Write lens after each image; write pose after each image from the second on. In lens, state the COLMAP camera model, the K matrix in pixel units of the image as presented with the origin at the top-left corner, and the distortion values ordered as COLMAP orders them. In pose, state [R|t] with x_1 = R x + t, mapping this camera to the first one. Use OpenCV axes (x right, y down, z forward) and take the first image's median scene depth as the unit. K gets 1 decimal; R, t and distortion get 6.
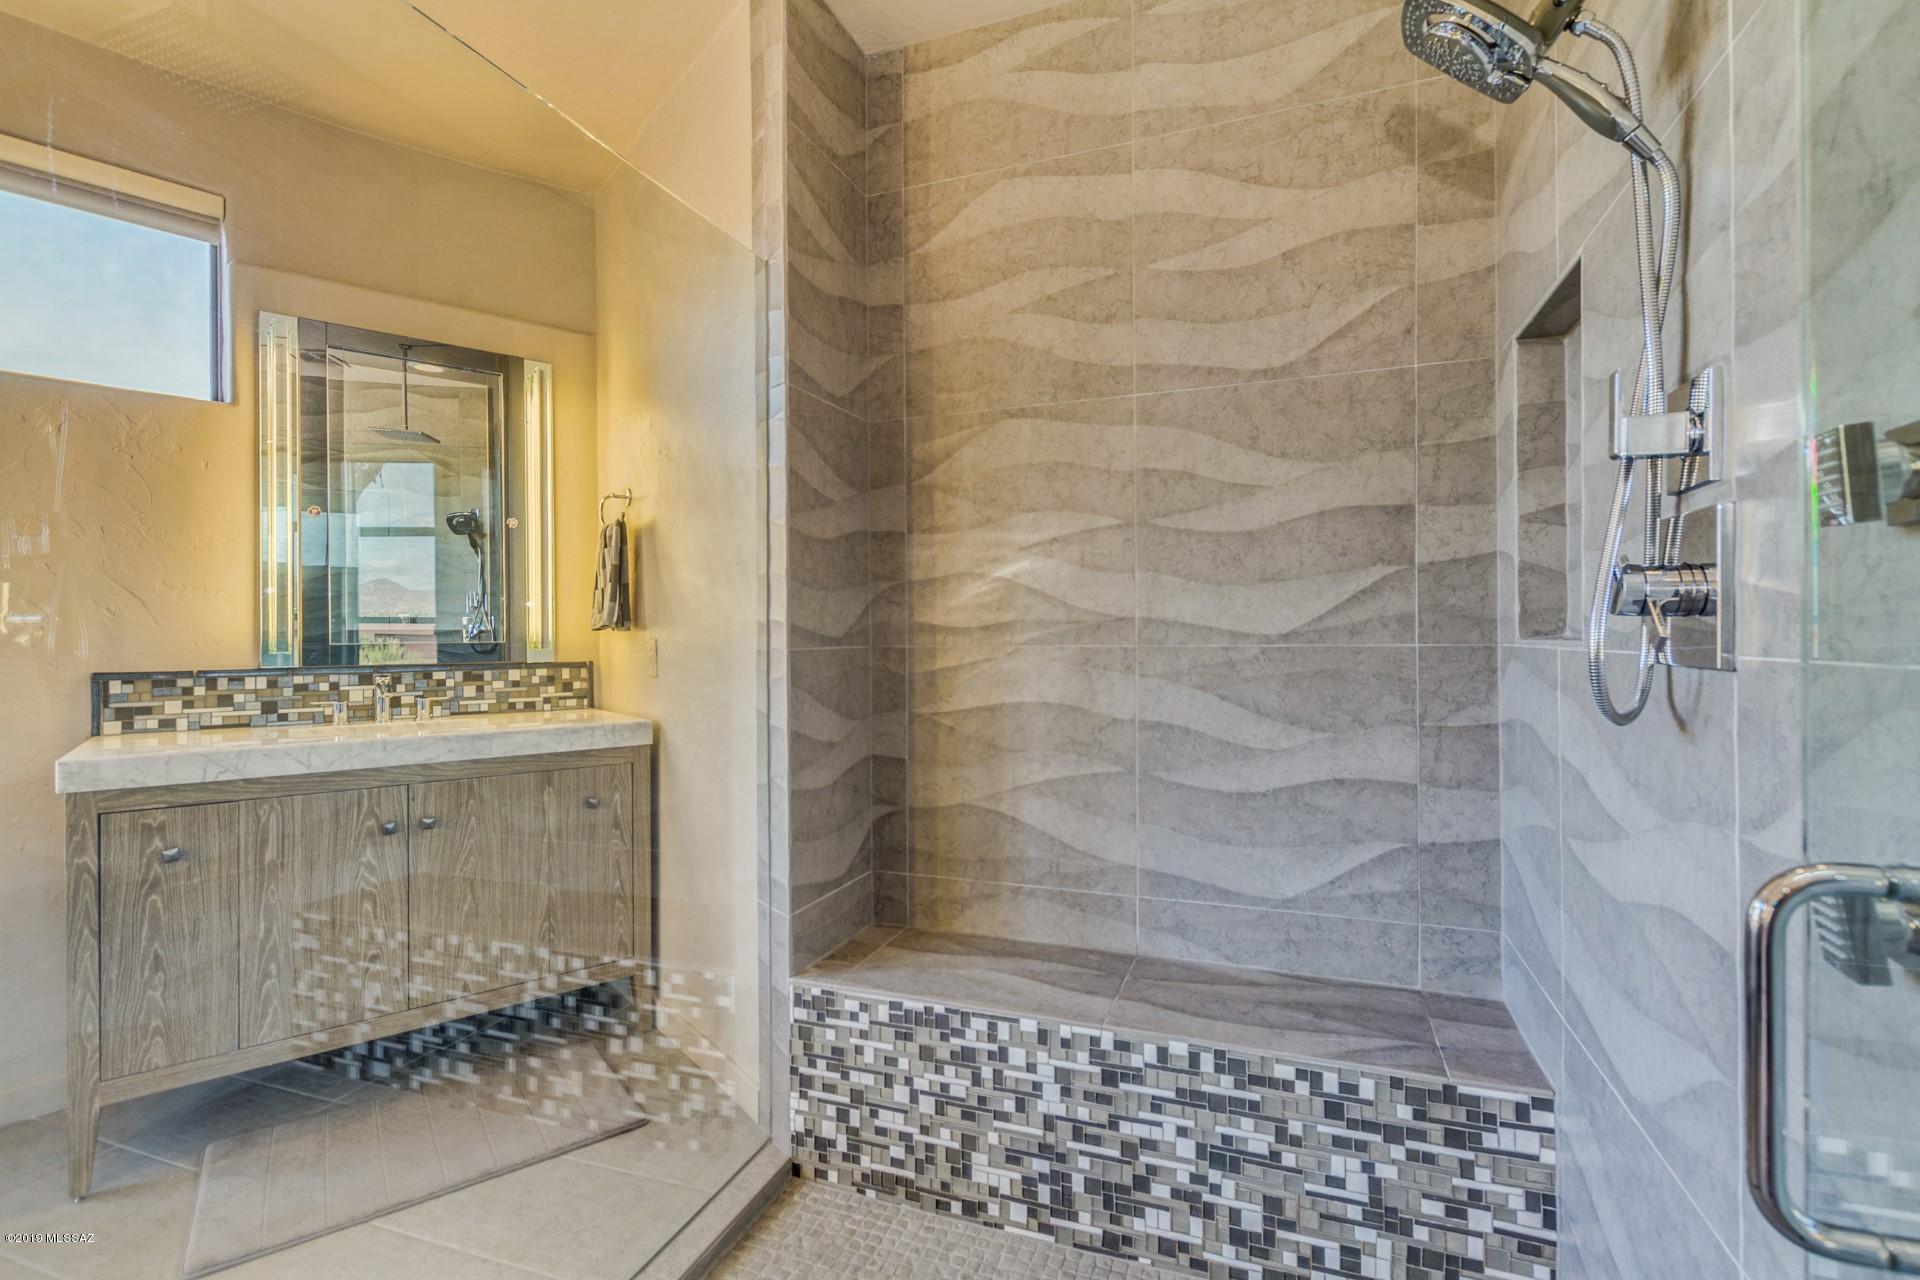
lens RADIAL K [[889.3, 0, 962.4], [0, 889.3, 640.2], [0, 0, 1]] dist [-0.001521, -0.001716]
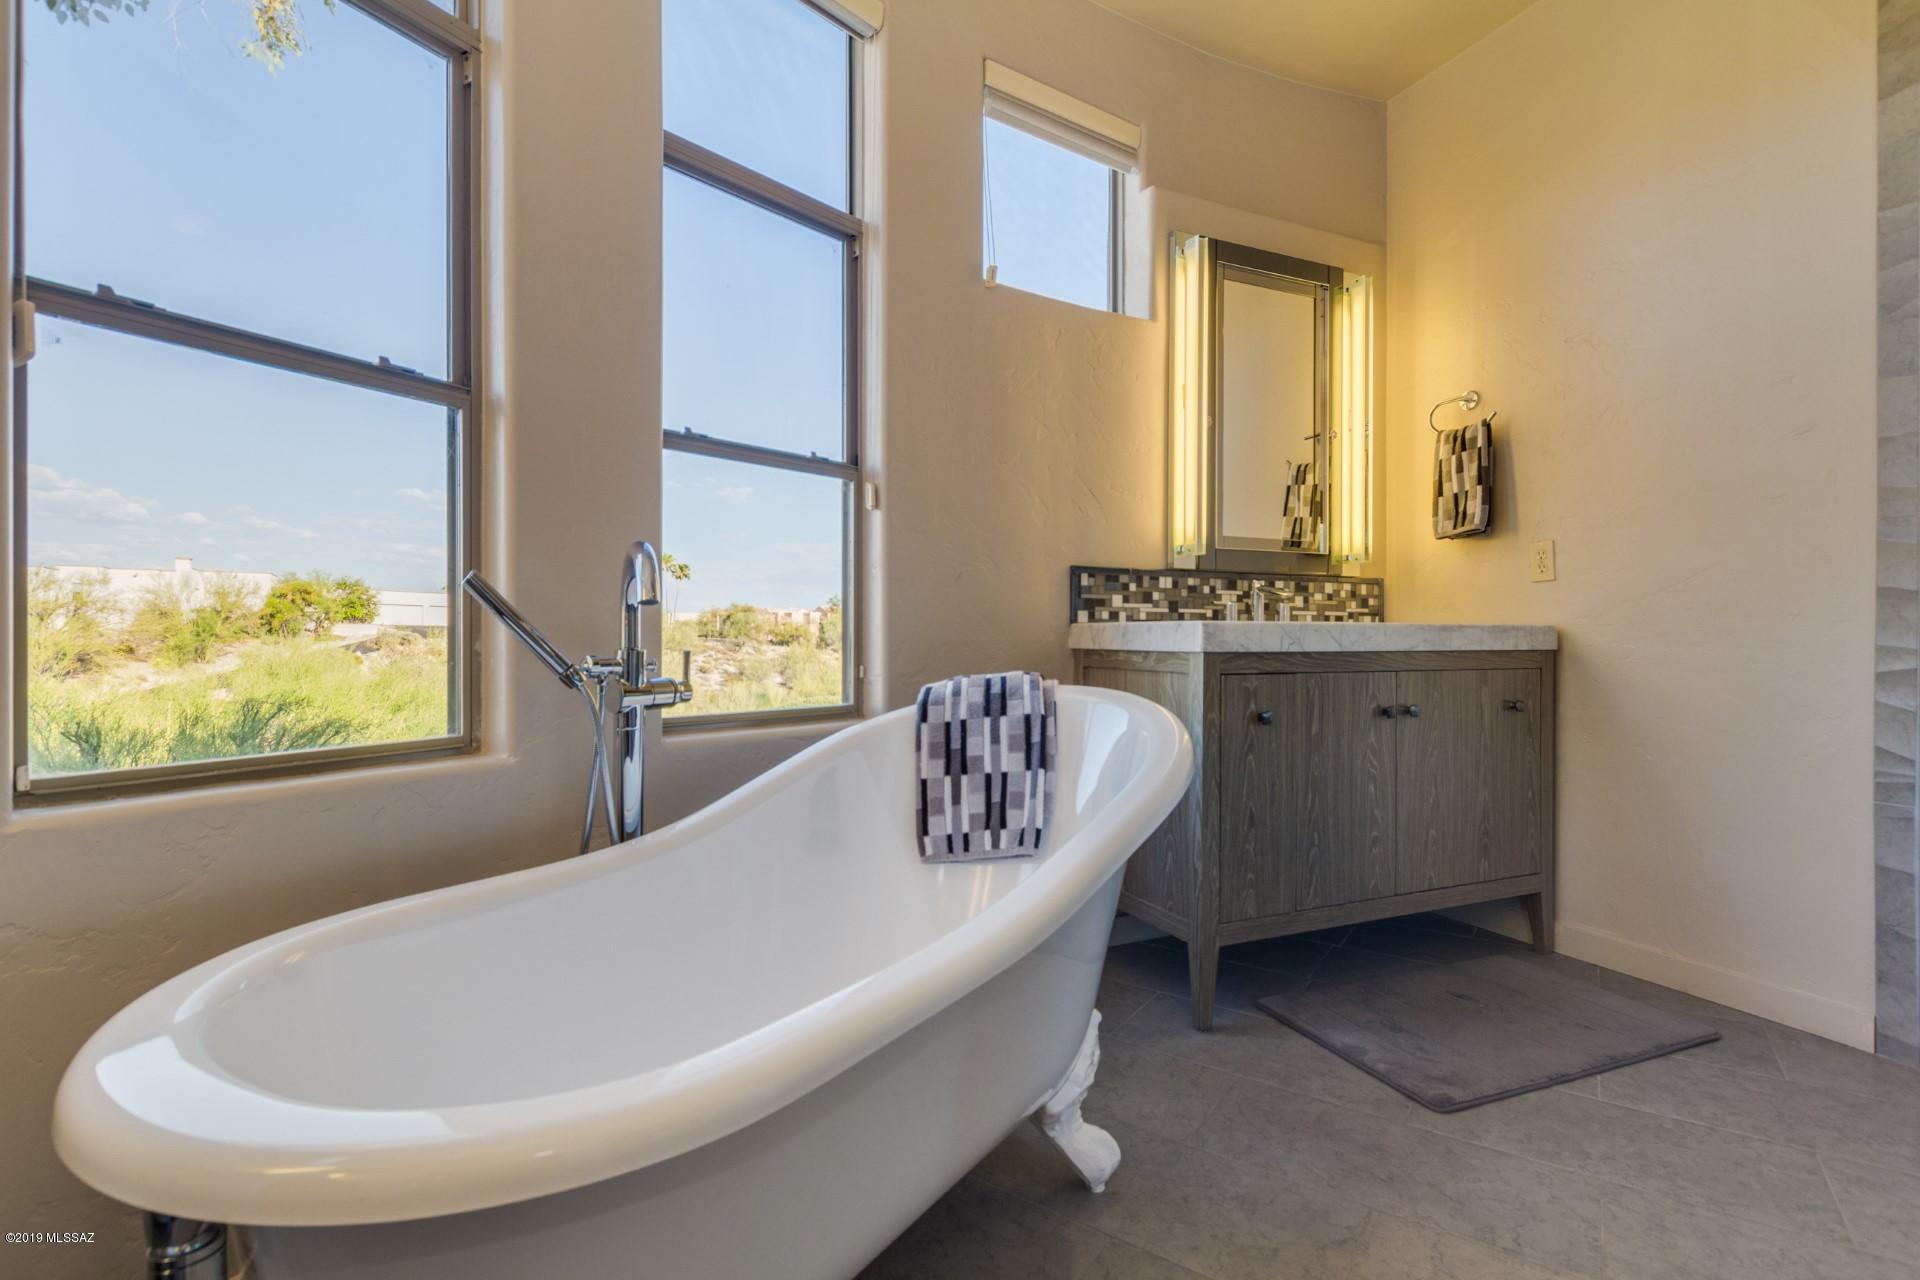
lens RADIAL K [[889.3, 0, 956.7], [0, 889.3, 642.6], [0, 0, 1]] dist [-0.001521, -0.001716]
pose [[0.957657, 0.011955, -0.287662, -0.745671], [-0.010143, 0.999918, 0.007788, 0.117032], [0.287732, -0.004541, 0.957700, -0.092643]]
